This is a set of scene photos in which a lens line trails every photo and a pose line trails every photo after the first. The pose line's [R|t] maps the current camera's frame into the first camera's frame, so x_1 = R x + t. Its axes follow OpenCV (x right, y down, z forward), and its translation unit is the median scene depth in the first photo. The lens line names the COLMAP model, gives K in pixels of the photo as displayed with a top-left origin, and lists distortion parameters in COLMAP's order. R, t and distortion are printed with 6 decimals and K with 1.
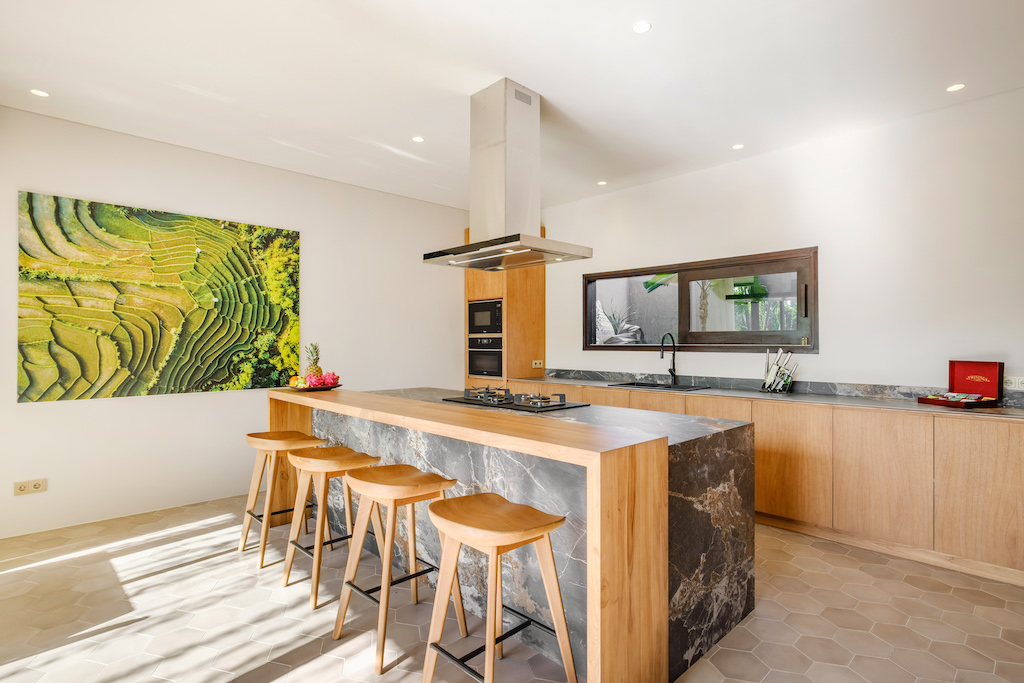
lens RADIAL K [[527.5, 0, 514.2], [0, 527.5, 344.6], [0, 0, 1]] dist [0.001571, 0.000490]
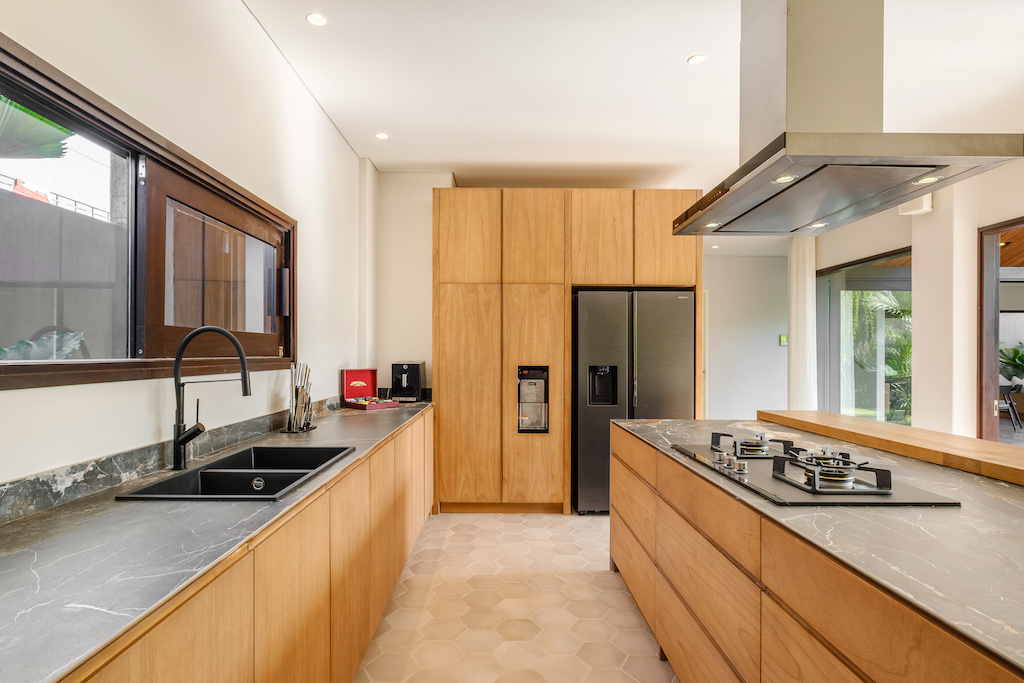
lens RADIAL K [[550.7, 0, 512.0], [0, 550.7, 341.5], [0, 0, 1]] dist [0.017851, -0.000016]
pose [[-0.739687, 0.006001, 0.672924, -0.182410], [-0.005154, 0.999880, -0.014583, -0.011738], [-0.672931, -0.014255, -0.739568, 1.514807]]
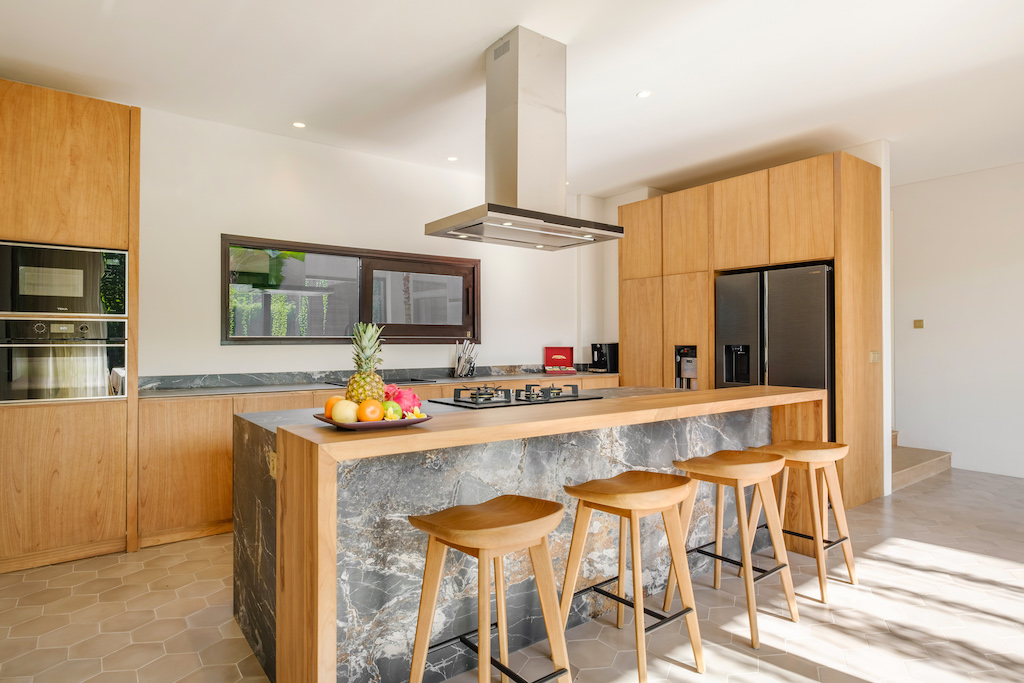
lens RADIAL K [[586.5, 0, 512.0], [0, 586.5, 341.5], [0, 0, 1]] dist [-0.006783, -0.001039]
pose [[0.098209, 0.000020, 0.995166, -0.921120], [0.004899, 0.999988, -0.000504, 0.013554], [-0.995154, 0.004925, 0.098208, 0.869348]]
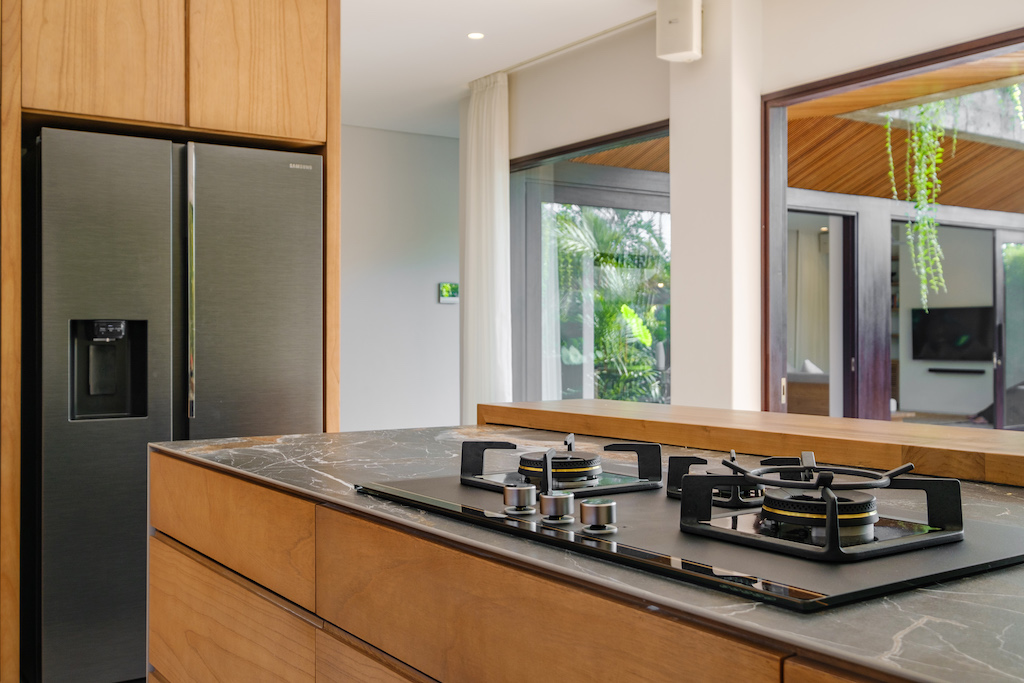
lens RADIAL K [[1028.6, 0, 513.7], [0, 1028.6, 326.0], [0, 0, 1]] dist [0.009084, 0.013075]
pose [[-0.987190, 0.003169, 0.159517, -0.008955], [0.001033, 0.999909, -0.013471, 0.040640], [-0.159545, -0.013134, -0.987103, 1.319089]]
